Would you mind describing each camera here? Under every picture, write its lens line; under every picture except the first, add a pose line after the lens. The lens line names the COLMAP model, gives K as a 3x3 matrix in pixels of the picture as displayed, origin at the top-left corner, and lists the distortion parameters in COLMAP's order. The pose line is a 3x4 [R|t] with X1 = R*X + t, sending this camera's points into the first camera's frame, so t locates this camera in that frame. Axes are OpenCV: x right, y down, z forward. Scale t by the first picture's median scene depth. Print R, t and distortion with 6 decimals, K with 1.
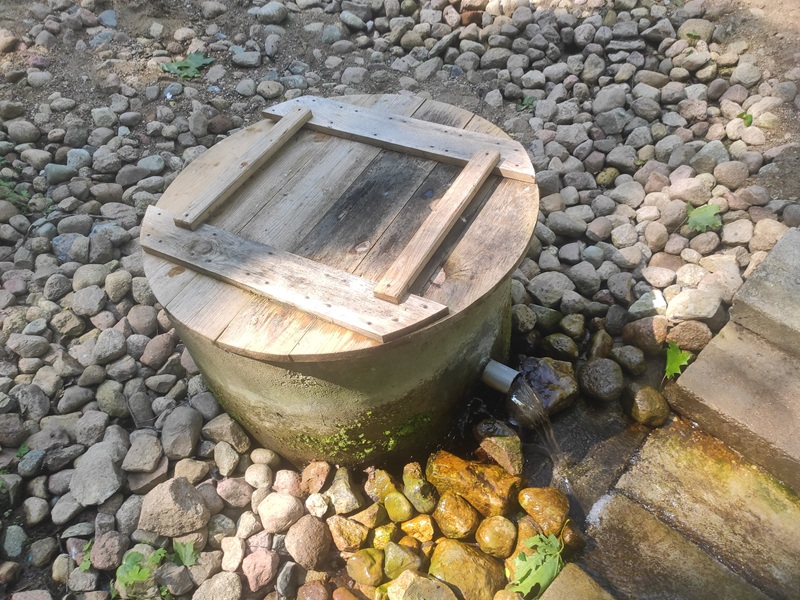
lens RADIAL K [[616.9, 0, 402.7], [0, 616.9, 303.1], [0, 0, 1]] dist [0.046097, -0.001885]
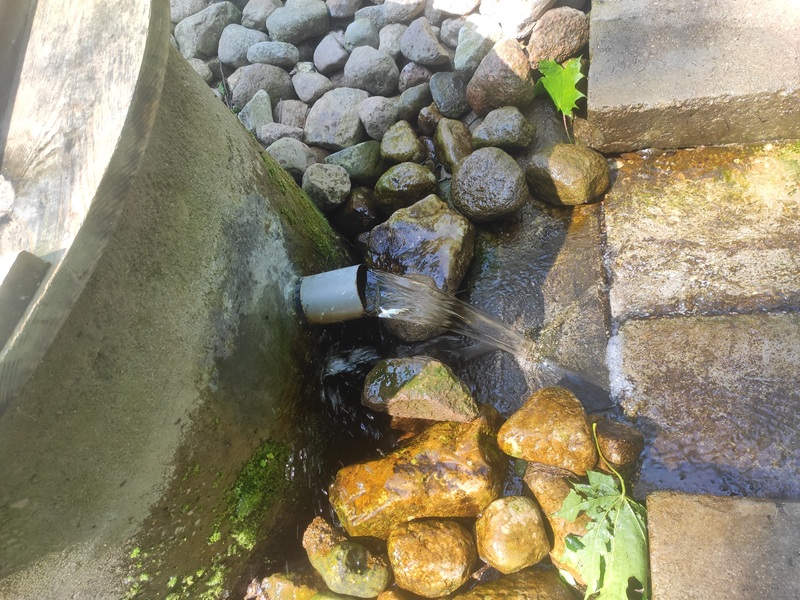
lens RADIAL K [[616.9, 0, 399.5], [0, 616.9, 299.0], [0, 0, 1]] dist [0.046097, -0.001885]
pose [[0.775639, -0.620681, 0.114629, 0.124845], [0.603702, 0.782538, 0.152246, 0.069279], [-0.184197, -0.048886, 0.981673, 0.448932]]
